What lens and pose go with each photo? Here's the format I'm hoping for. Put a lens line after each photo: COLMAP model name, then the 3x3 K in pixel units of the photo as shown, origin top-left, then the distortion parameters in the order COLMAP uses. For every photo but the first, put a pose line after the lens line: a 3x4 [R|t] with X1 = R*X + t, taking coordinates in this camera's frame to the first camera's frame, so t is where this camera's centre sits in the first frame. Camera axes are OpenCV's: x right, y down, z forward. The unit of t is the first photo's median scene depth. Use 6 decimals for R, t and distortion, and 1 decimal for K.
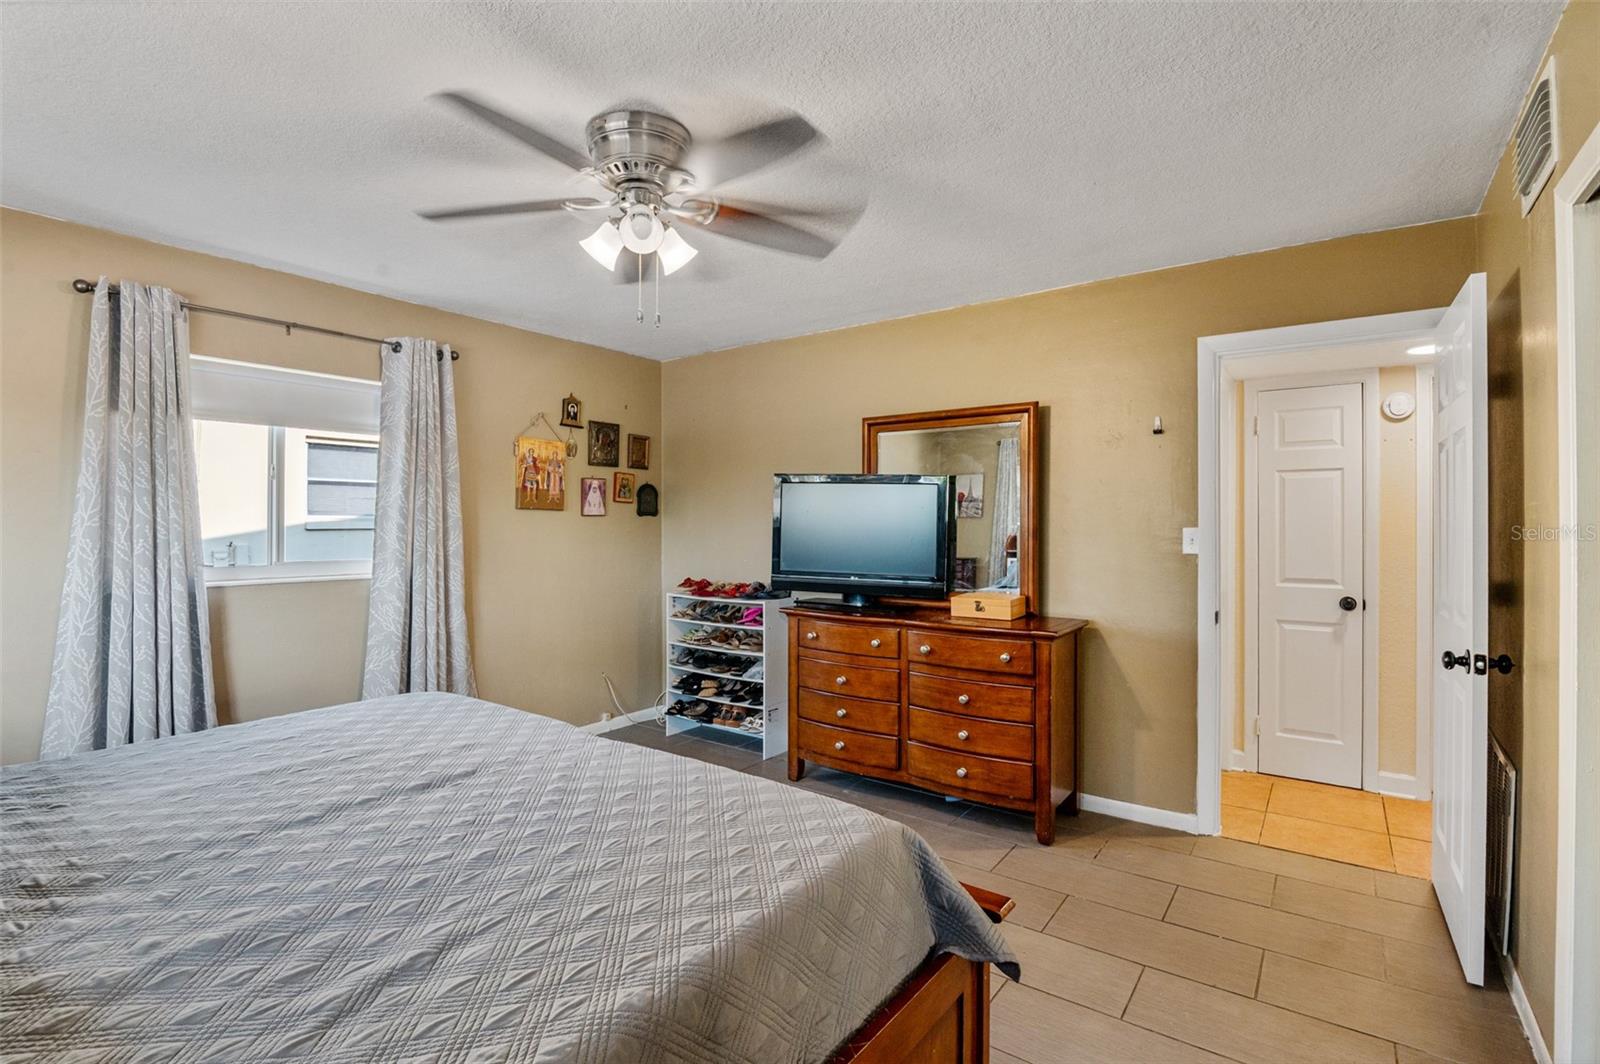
lens RADIAL K [[743.5, 0, 786.9], [0, 743.5, 528.2], [0, 0, 1]] dist [-0.011742, -0.000729]
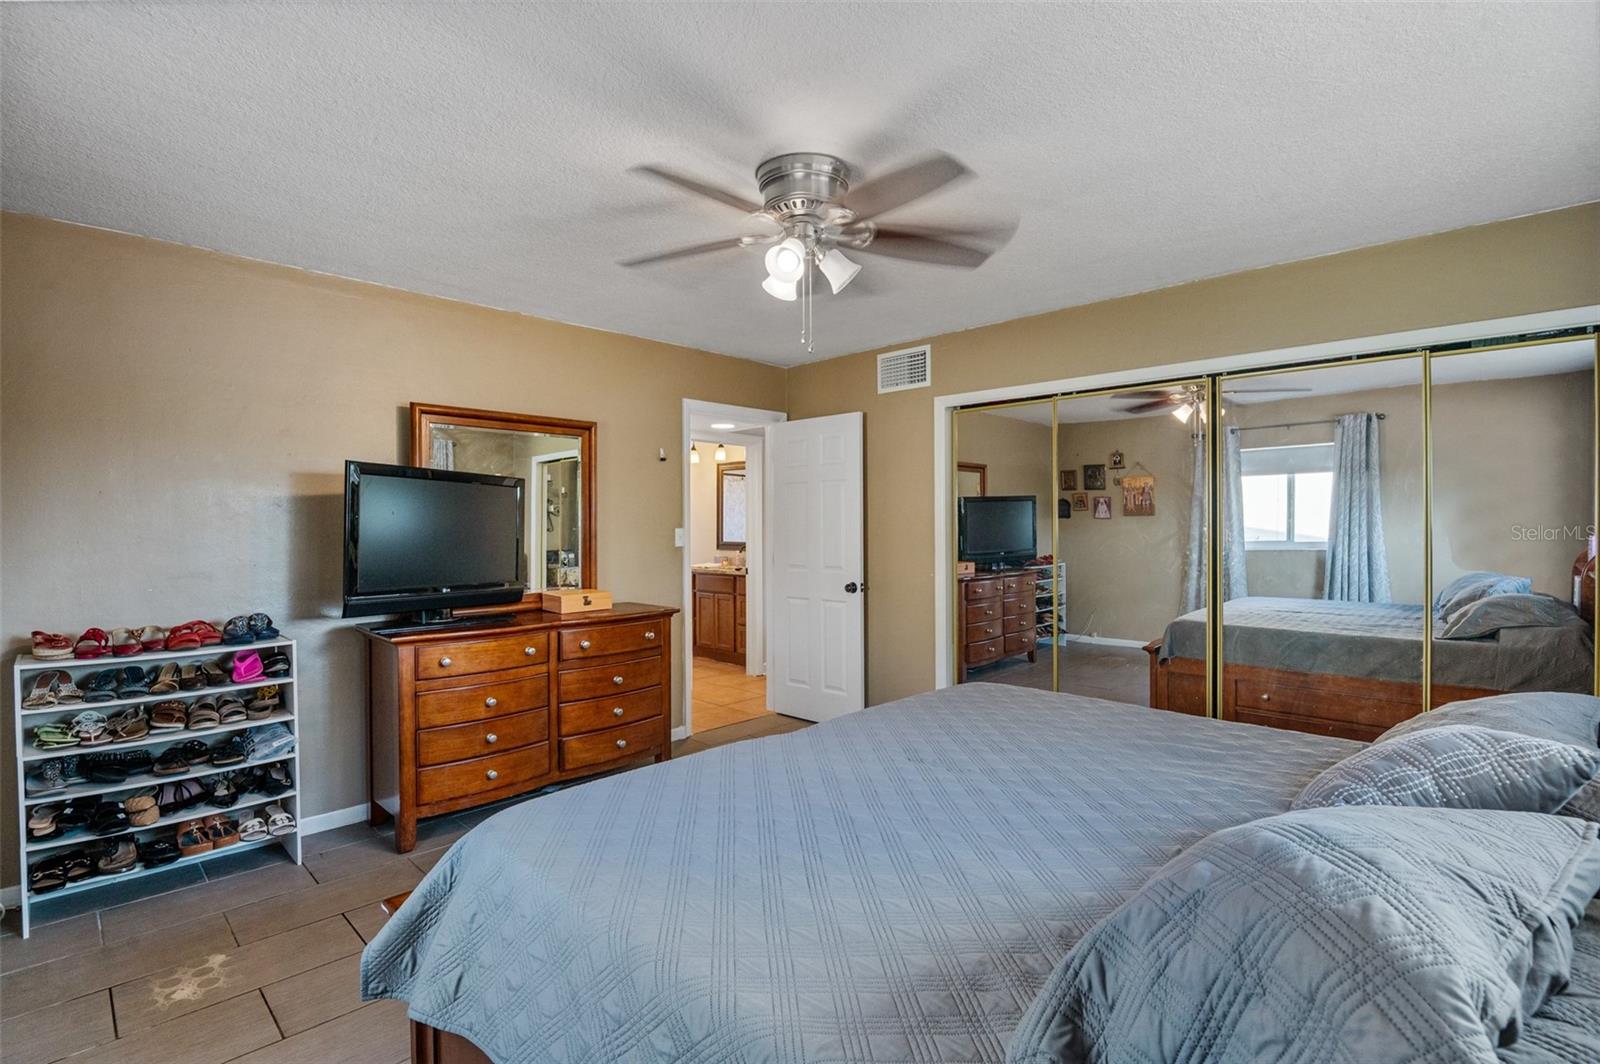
lens RADIAL K [[743.5, 0, 786.9], [0, 743.5, 528.2], [0, 0, 1]] dist [-0.011742, -0.000729]
pose [[0.138164, -0.012238, 0.990334, -0.762411], [0.006128, 0.999915, 0.011501, -0.014346], [-0.990390, 0.004480, 0.138227, 0.517003]]
